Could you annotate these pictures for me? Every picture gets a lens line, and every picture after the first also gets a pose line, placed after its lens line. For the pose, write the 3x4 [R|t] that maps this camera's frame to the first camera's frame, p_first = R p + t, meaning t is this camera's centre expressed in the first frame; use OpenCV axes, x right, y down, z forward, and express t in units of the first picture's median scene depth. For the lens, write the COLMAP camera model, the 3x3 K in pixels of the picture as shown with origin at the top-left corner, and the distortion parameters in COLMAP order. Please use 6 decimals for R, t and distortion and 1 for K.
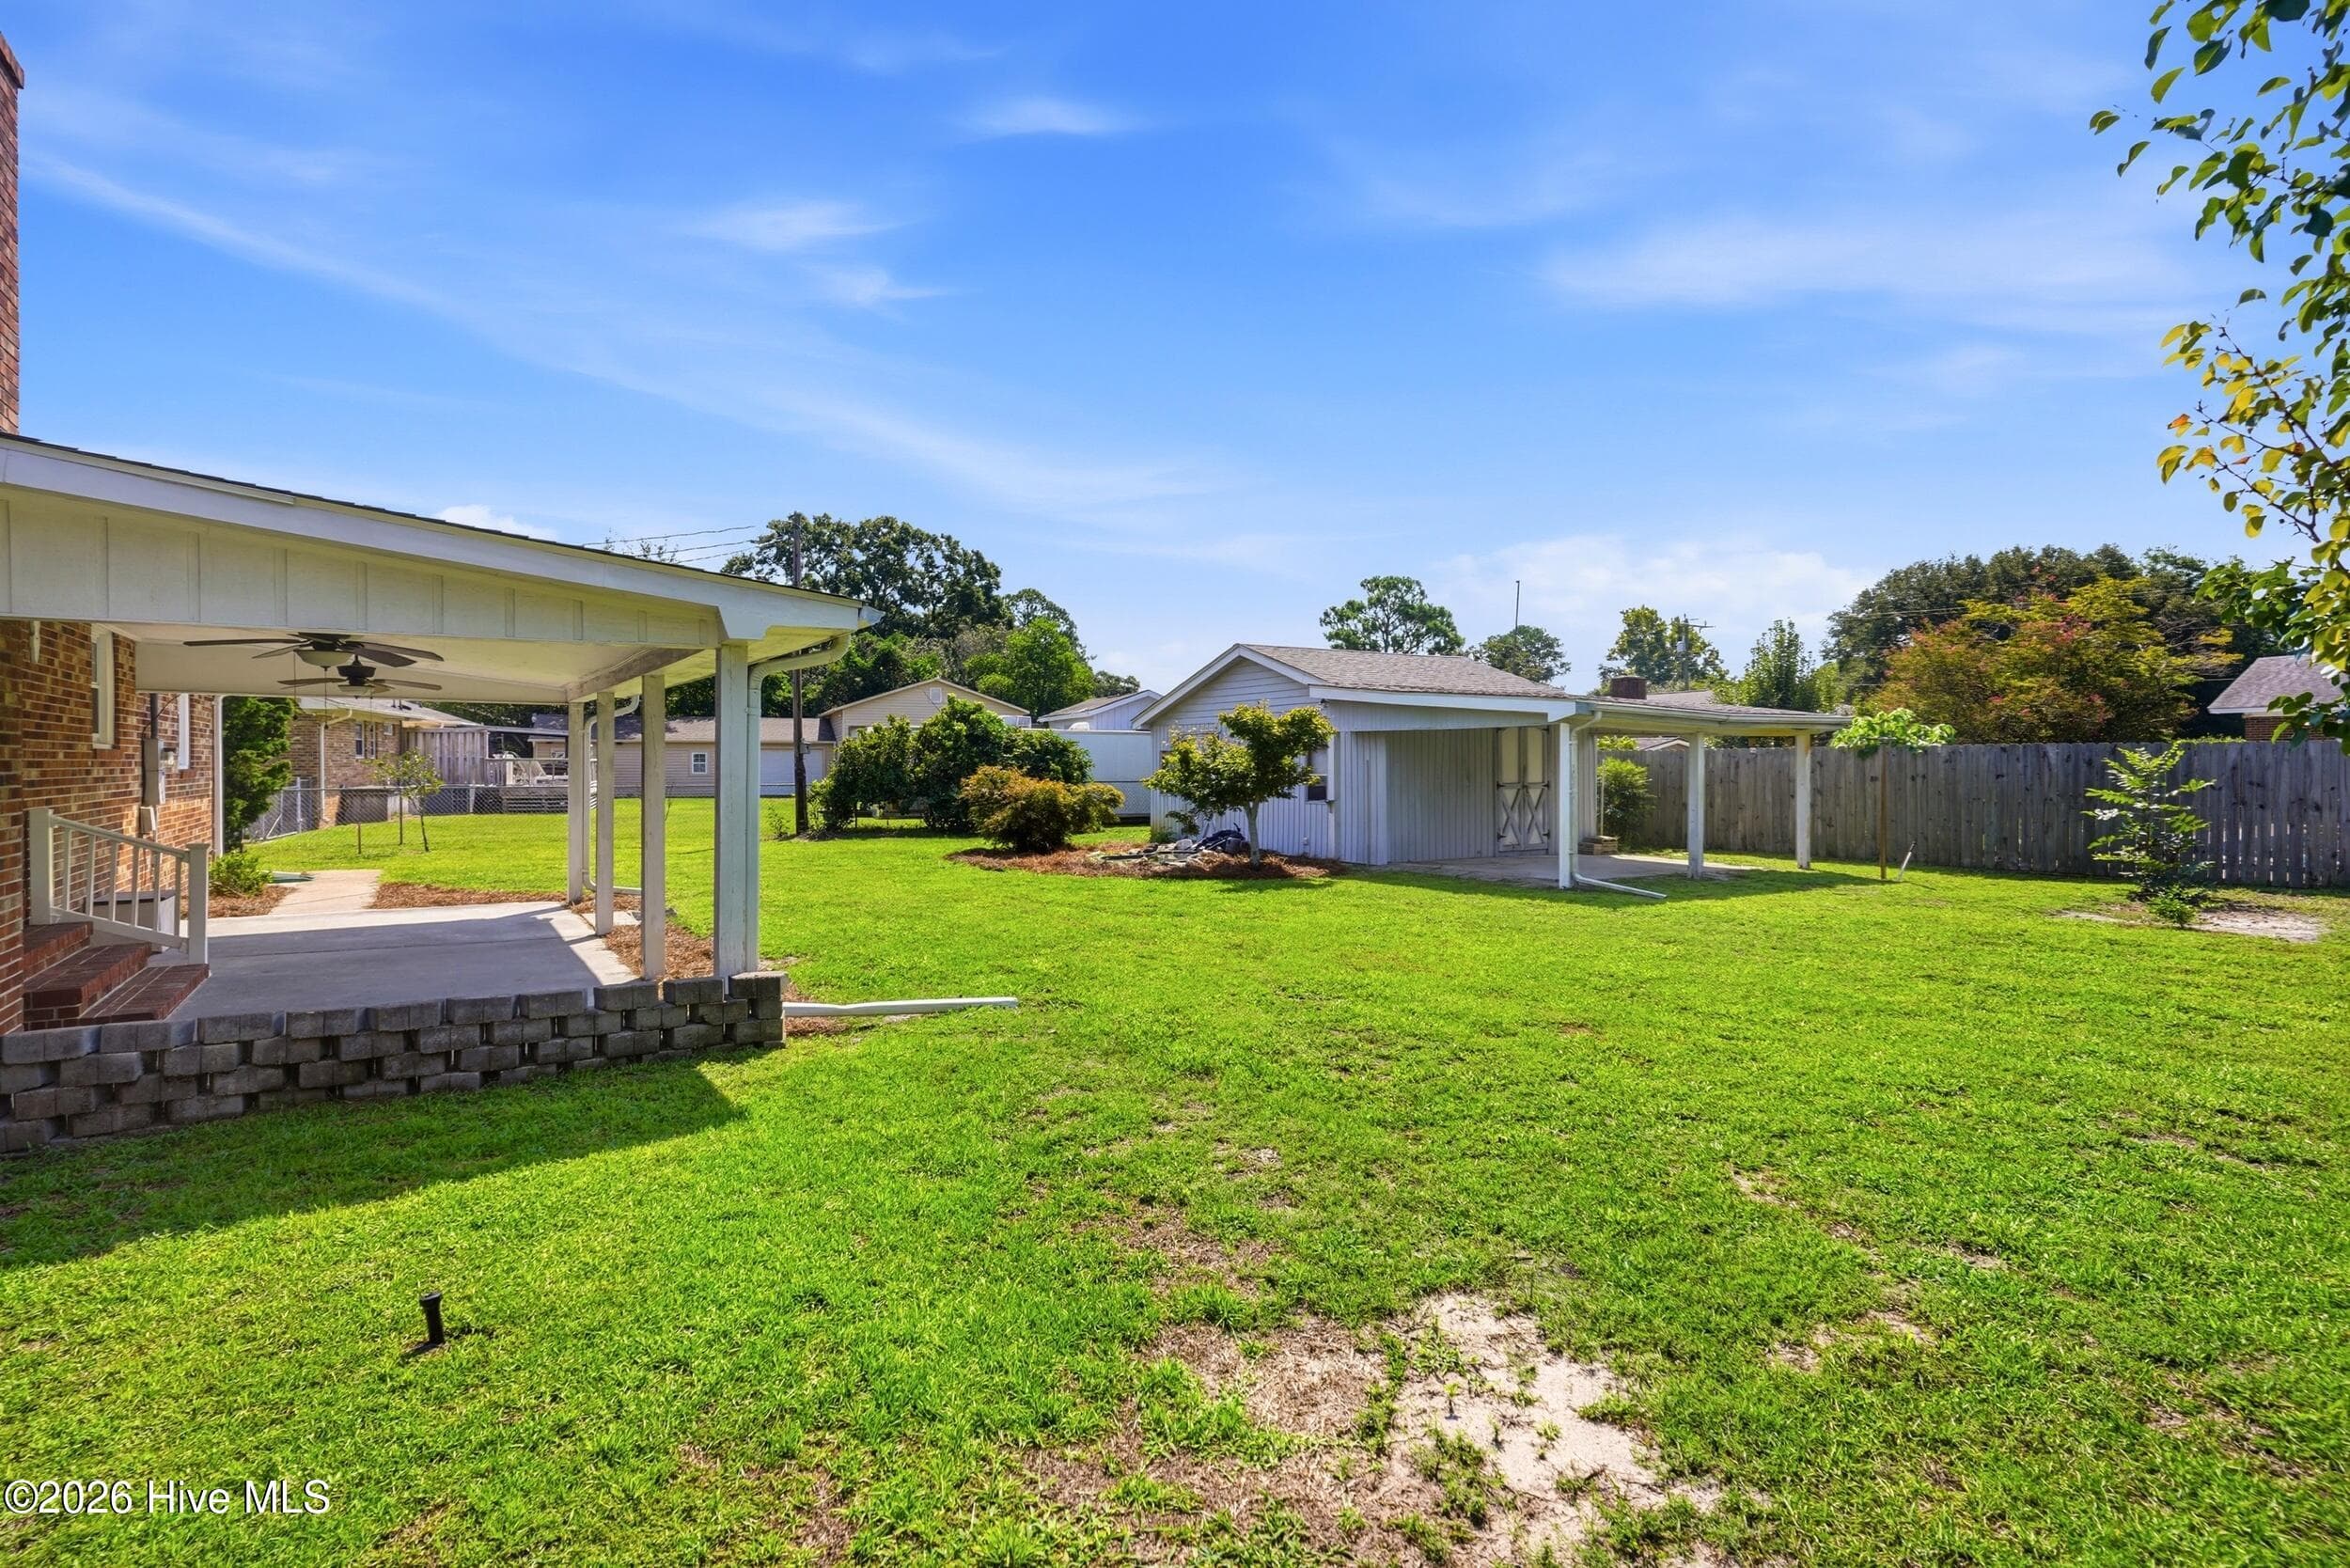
lens RADIAL K [[1151.6, 0, 1161.1], [0, 1151.6, 782.0], [0, 0, 1]] dist [0.003472, -0.000059]
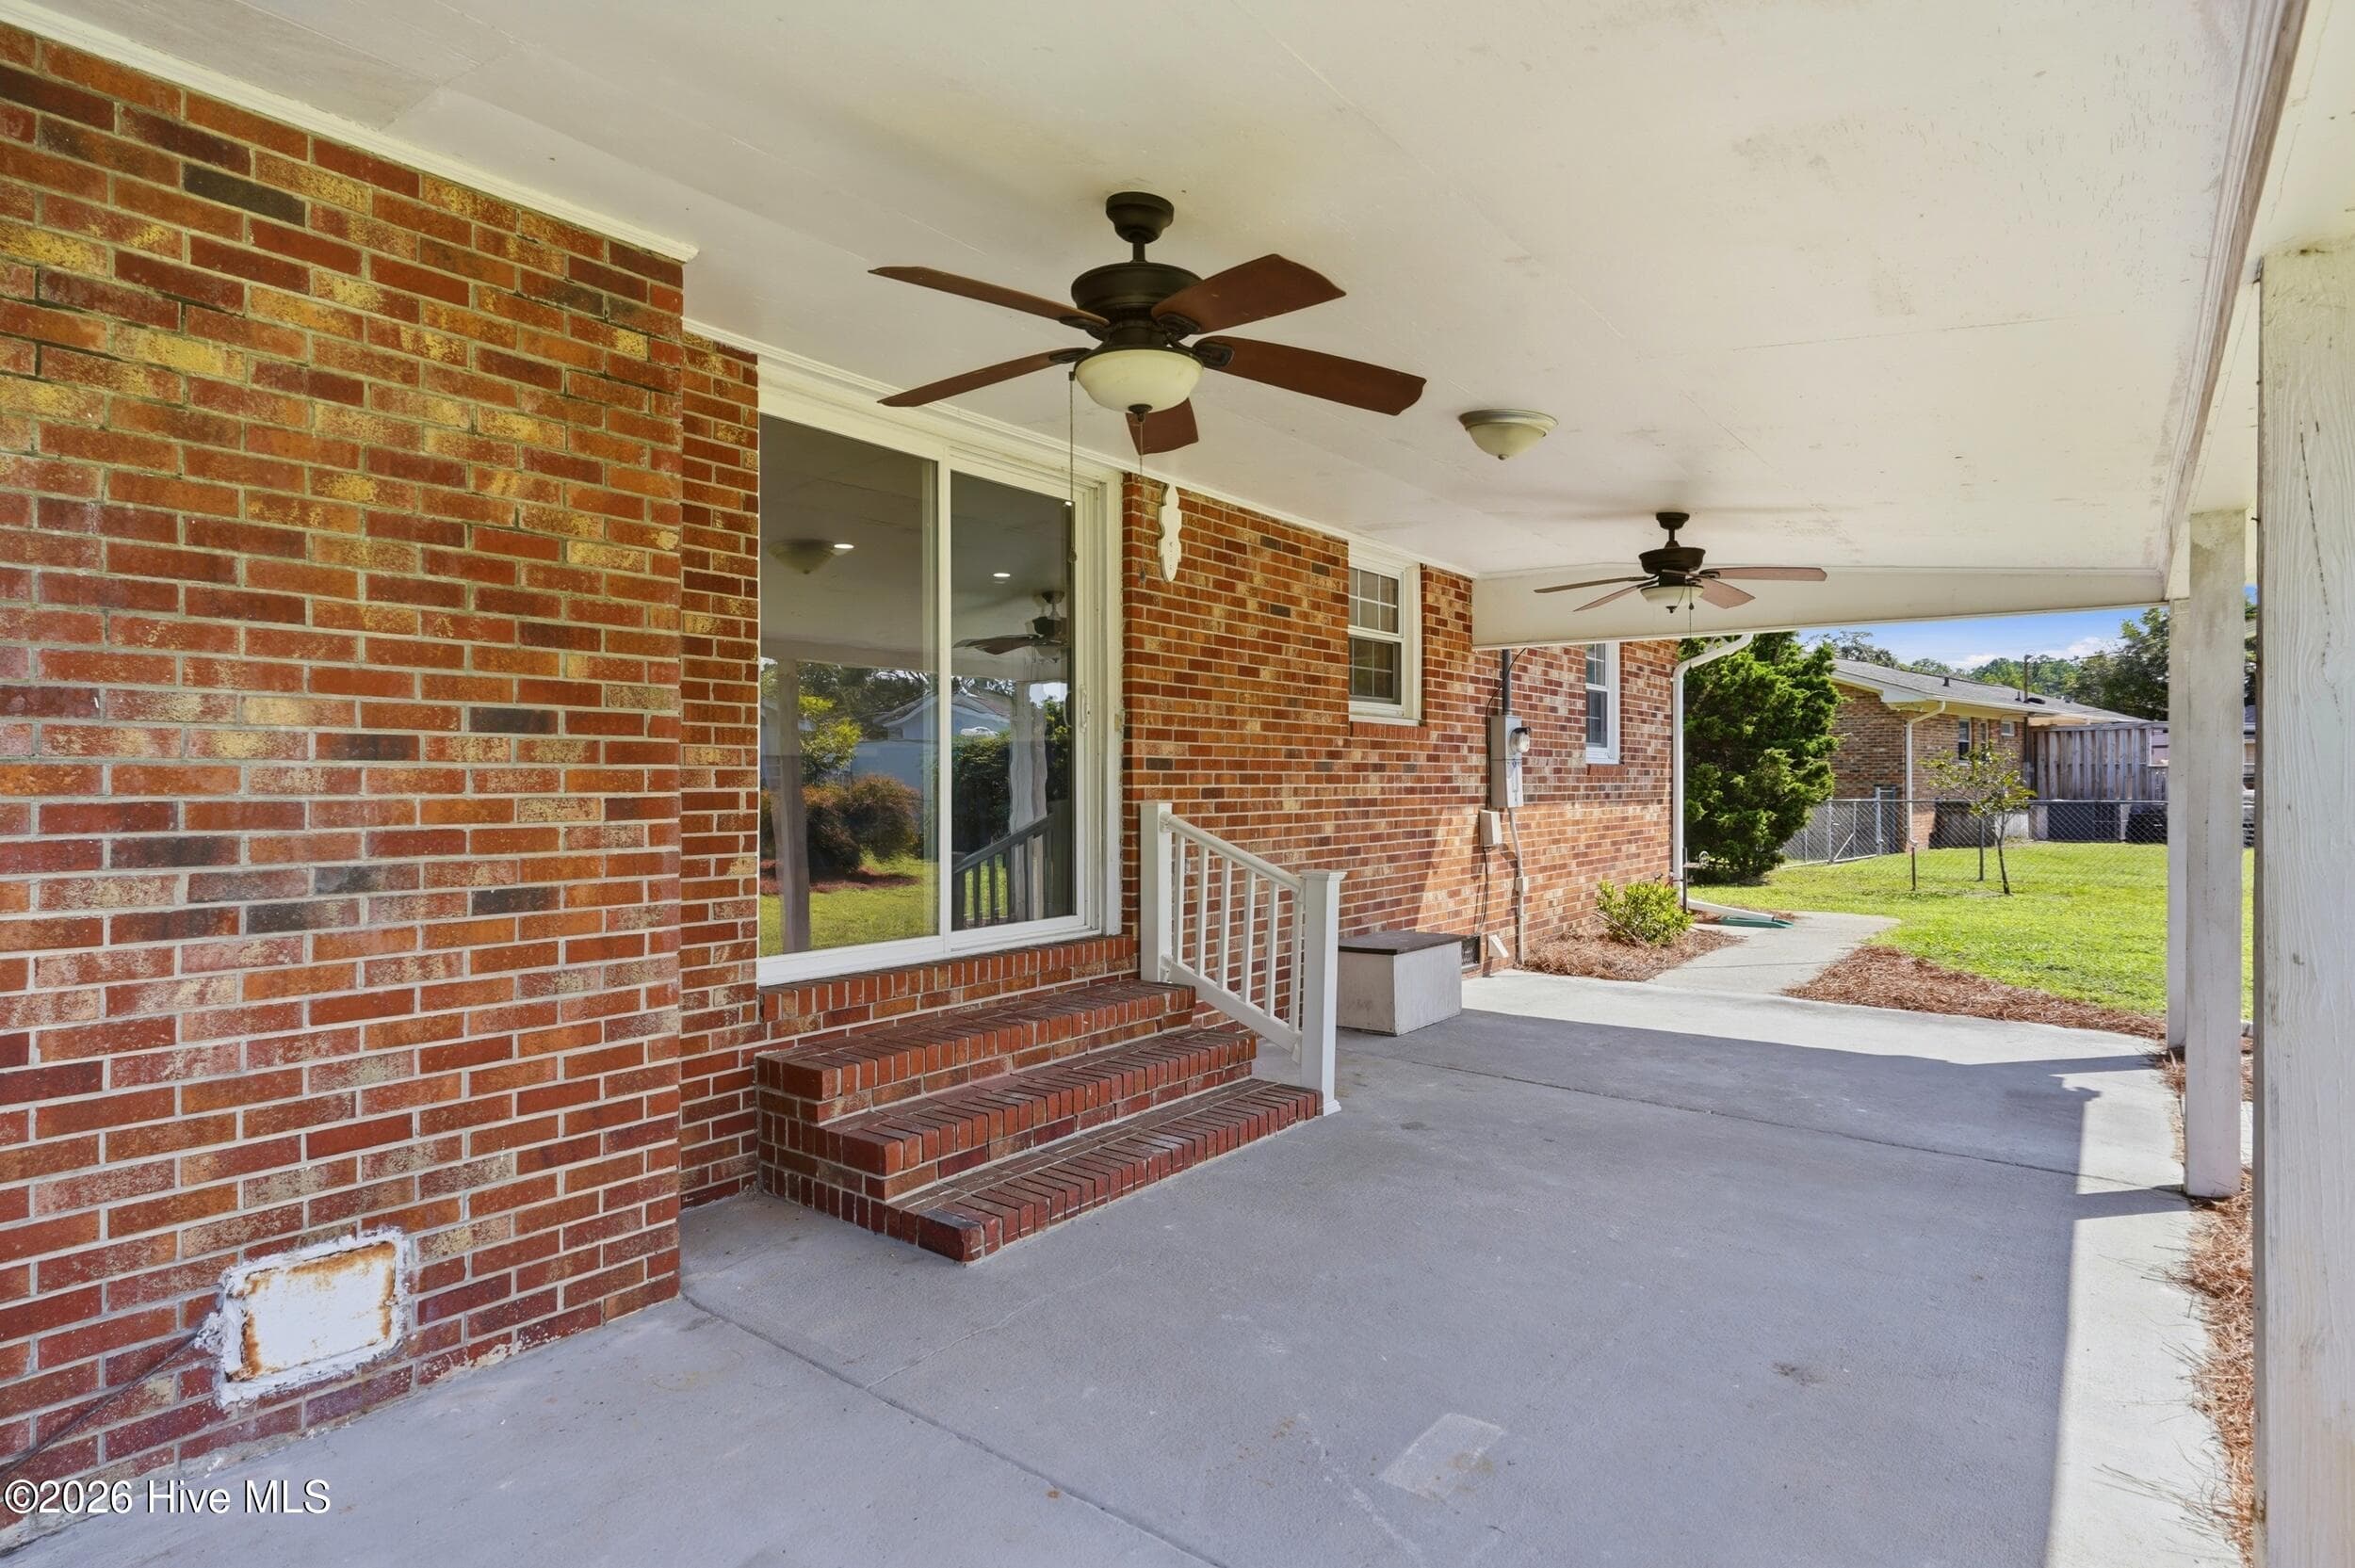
lens RADIAL K [[1231.1, 0, 1148.8], [0, 1231.1, 776.9], [0, 0, 1]] dist [0.006361, -0.012443]
pose [[0.327384, -0.007097, -0.944865, -0.133574], [-0.012465, 0.999852, -0.011828, 0.007290], [0.944809, 0.015650, 0.327247, 0.323489]]
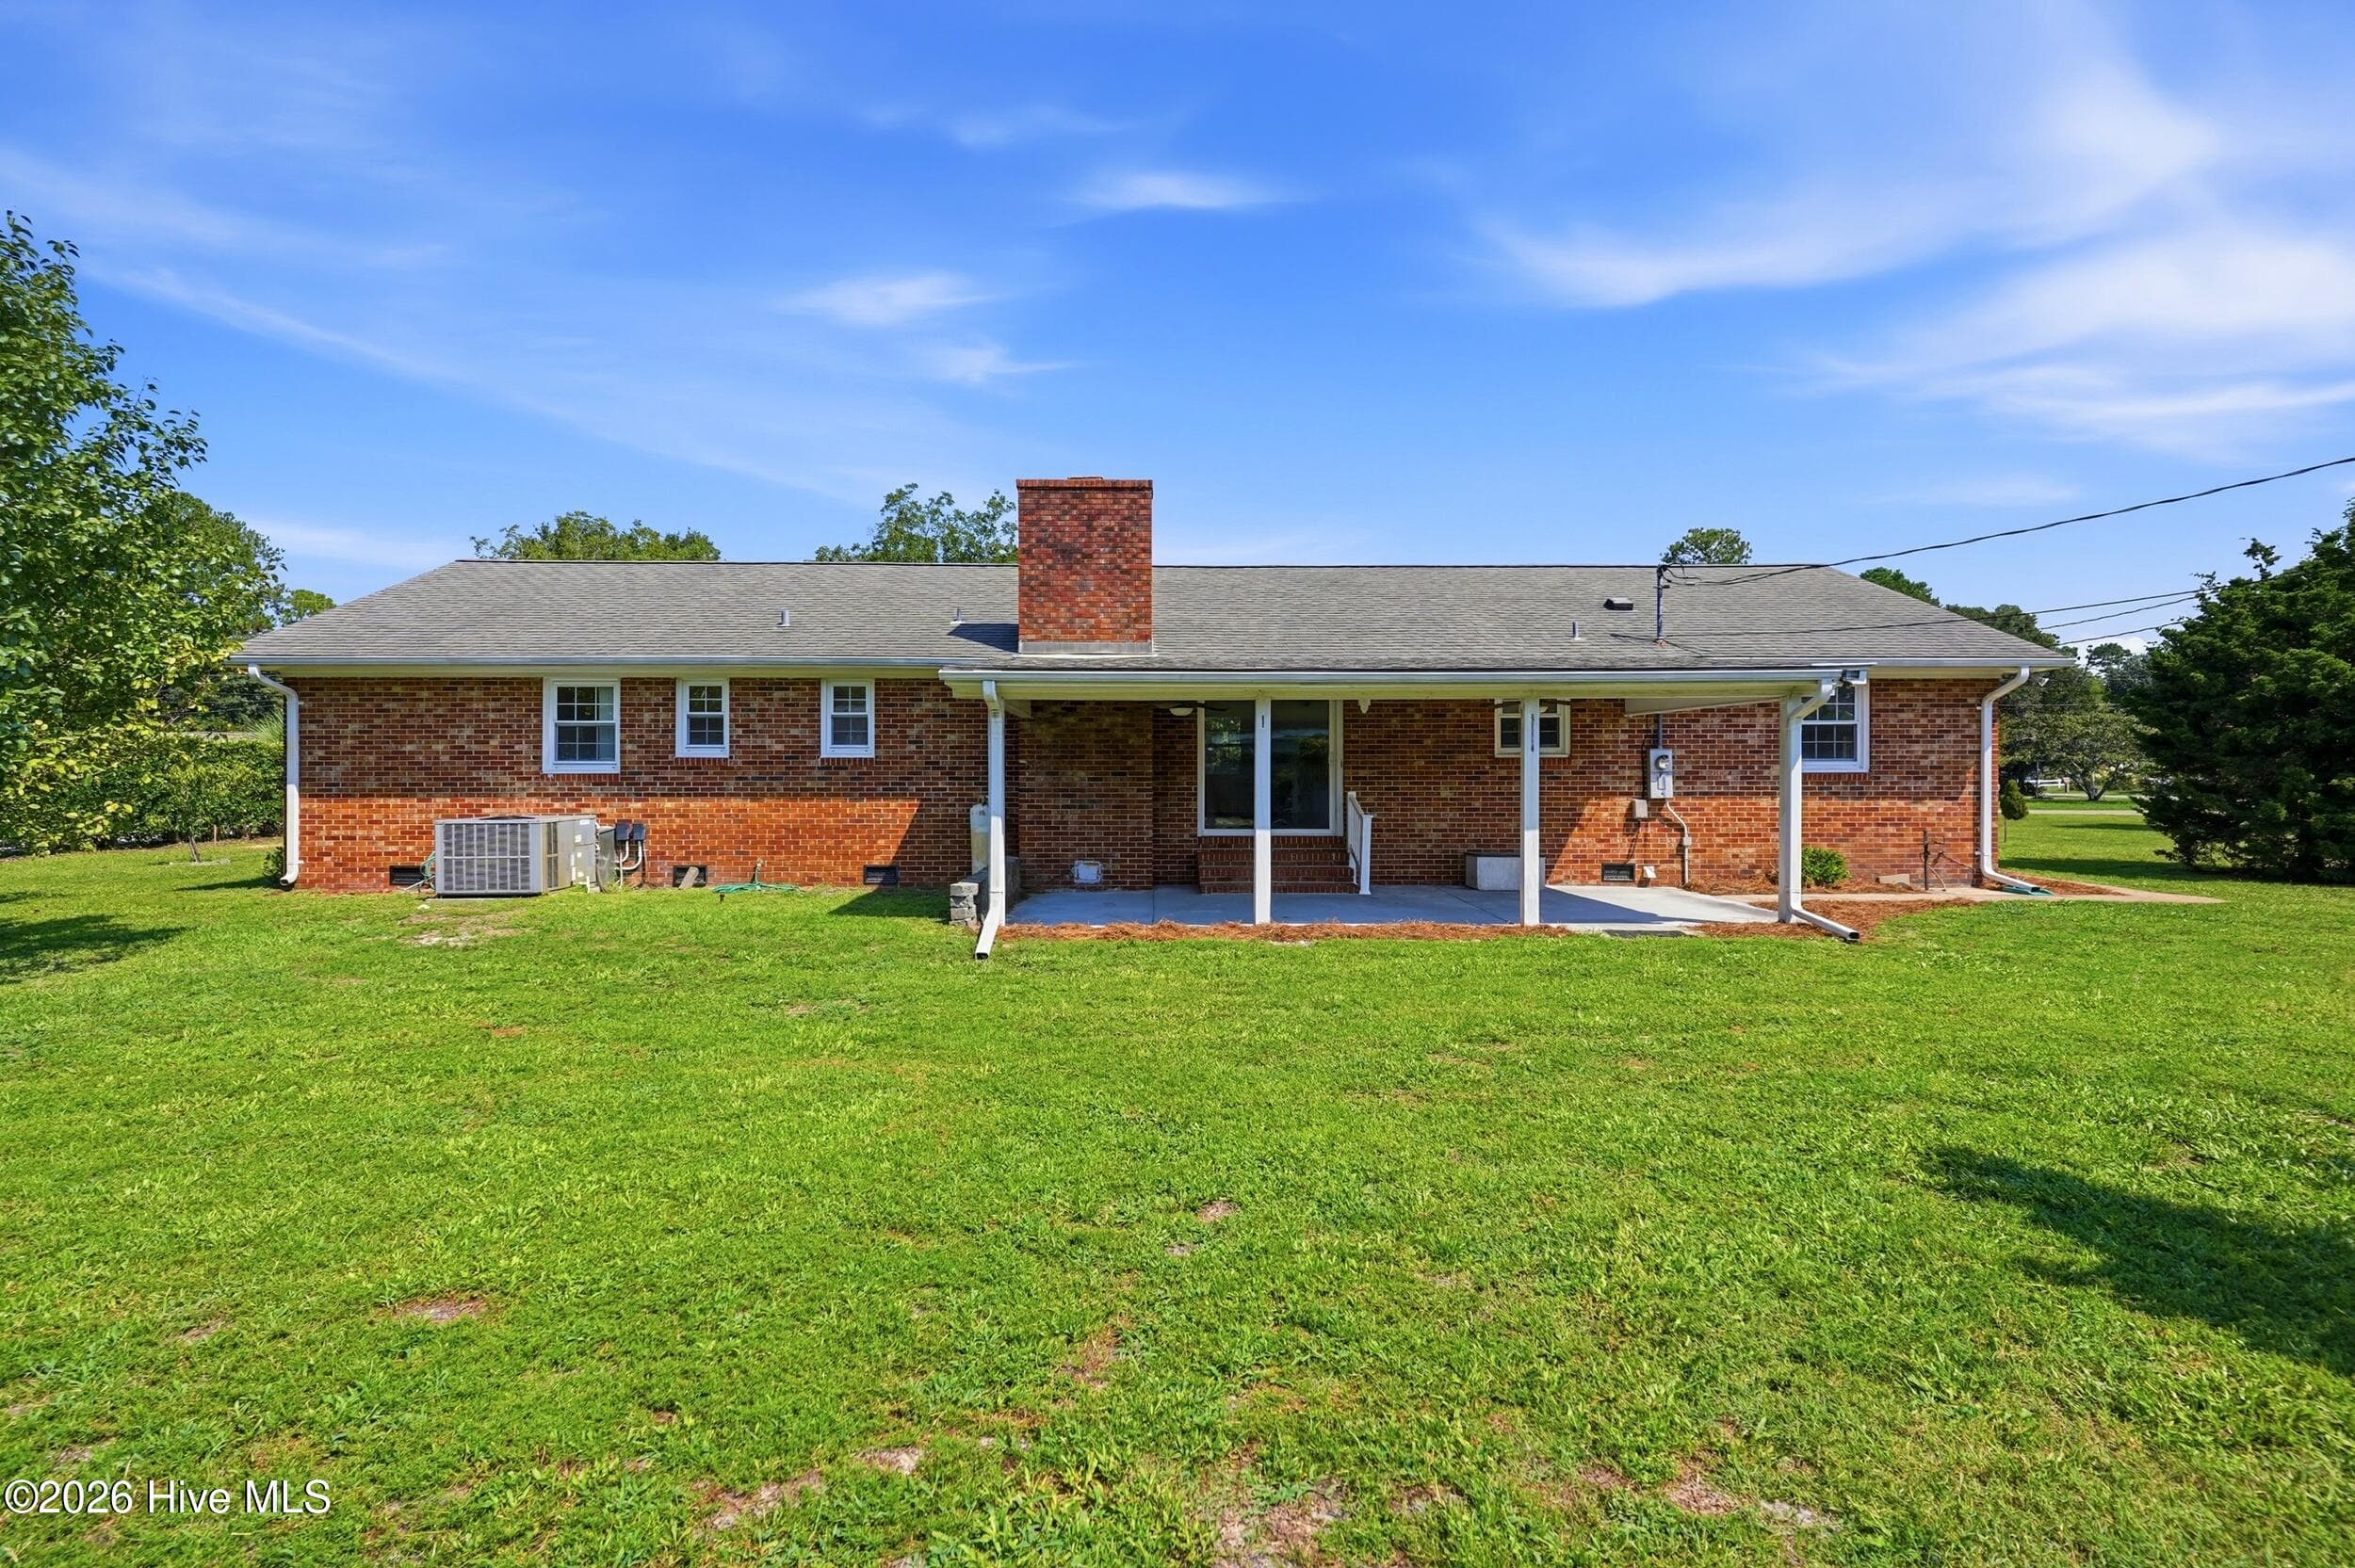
lens RADIAL K [[1153.9, 0, 1163.6], [0, 1153.9, 782.0], [0, 0, 1]] dist [0.003472, -0.000059]
pose [[-0.523389, 0.004601, -0.852081, 0.328479], [-0.013713, 0.999810, 0.013822, -0.005756], [0.851983, 0.018918, -0.523227, 0.718795]]
